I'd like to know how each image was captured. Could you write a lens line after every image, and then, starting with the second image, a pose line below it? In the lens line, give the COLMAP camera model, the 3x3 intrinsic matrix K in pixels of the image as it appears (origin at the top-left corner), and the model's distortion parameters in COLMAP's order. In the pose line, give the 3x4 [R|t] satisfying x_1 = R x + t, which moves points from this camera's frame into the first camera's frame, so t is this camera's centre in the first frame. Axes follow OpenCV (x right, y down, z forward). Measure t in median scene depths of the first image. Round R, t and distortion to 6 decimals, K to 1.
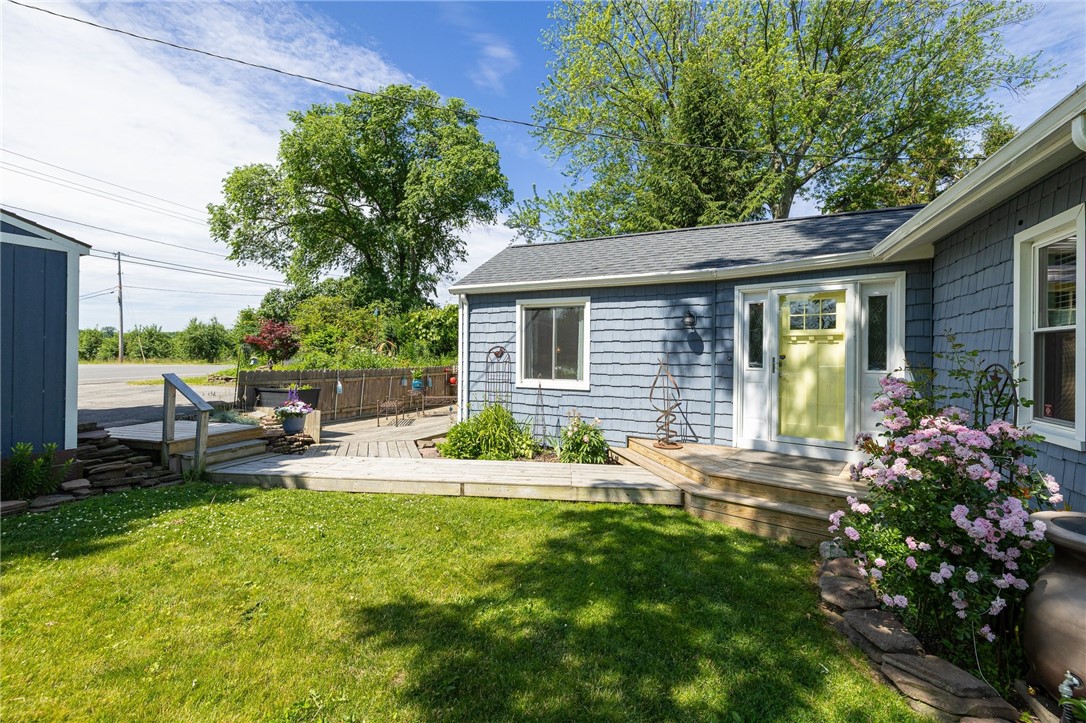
lens RADIAL K [[450.7, 0, 545.6], [0, 450.7, 356.0], [0, 0, 1]] dist [-0.000309, 0.000152]
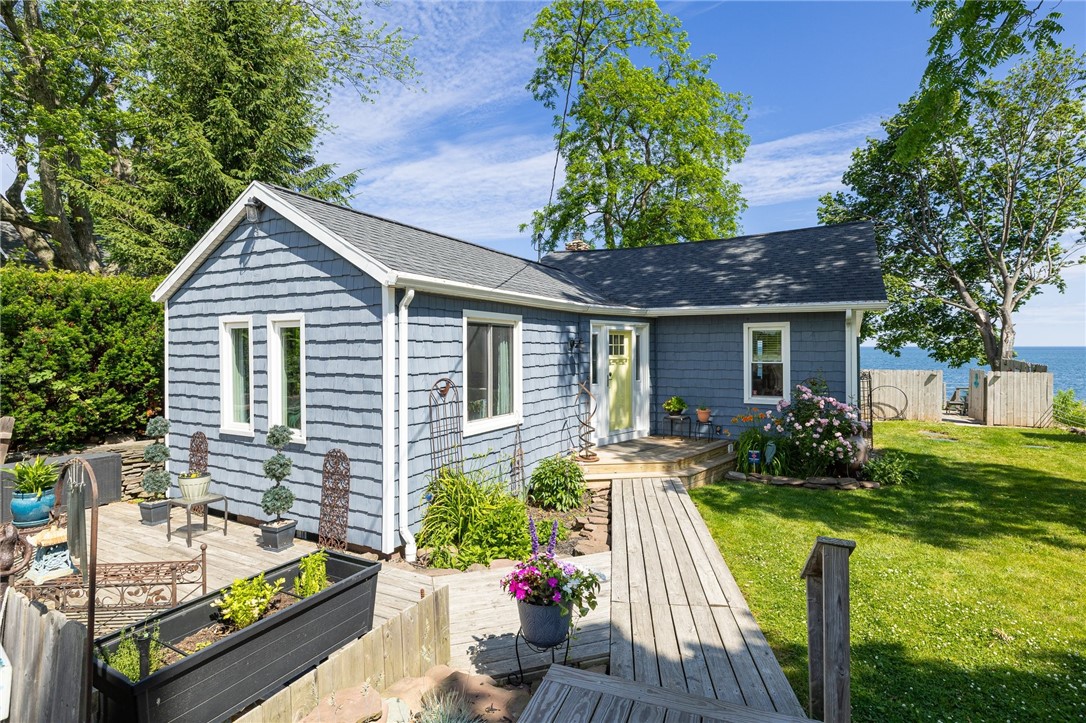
lens RADIAL K [[537.8, 0, 541.0], [0, 537.8, 352.5], [0, 0, 1]] dist [-0.009791, -0.000234]
pose [[0.079674, -0.017582, 0.996666, -0.934198], [0.004075, 0.999842, 0.017312, -0.078344], [-0.996813, 0.002682, 0.079733, 0.880213]]
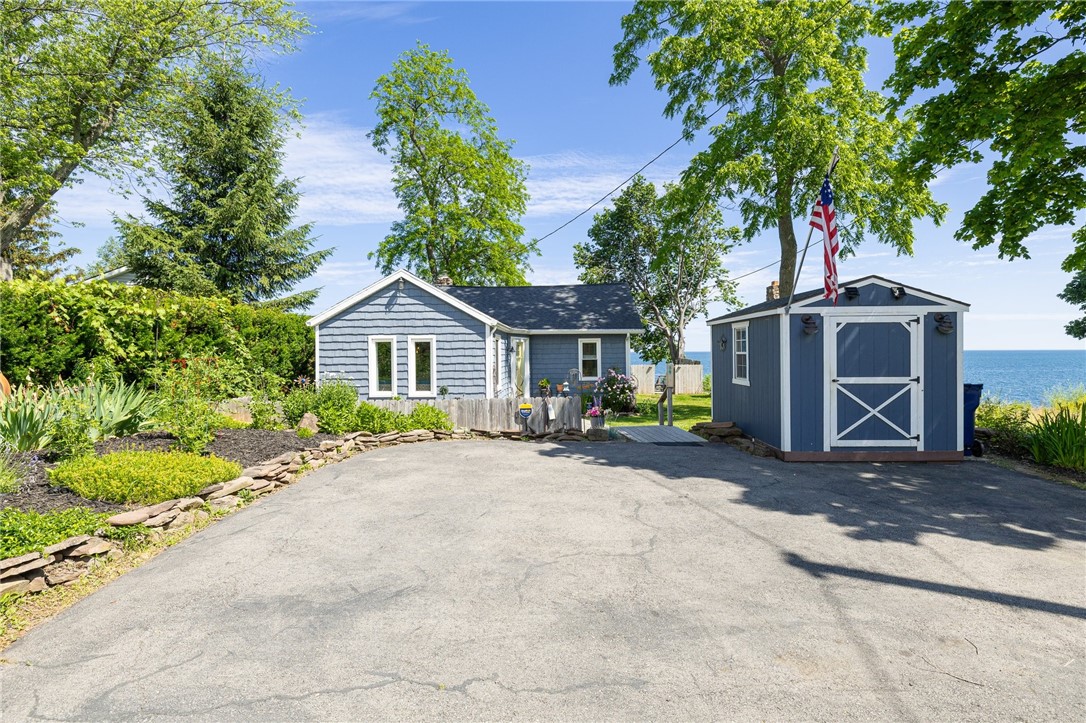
lens RADIAL K [[537.8, 0, 545.2], [0, 537.8, 359.4], [0, 0, 1]] dist [-0.009791, -0.000234]
pose [[-0.388421, -0.015780, 0.921347, -1.888995], [0.007193, 0.999771, 0.020156, -0.080209], [-0.921454, 0.014456, -0.388218, 1.652091]]
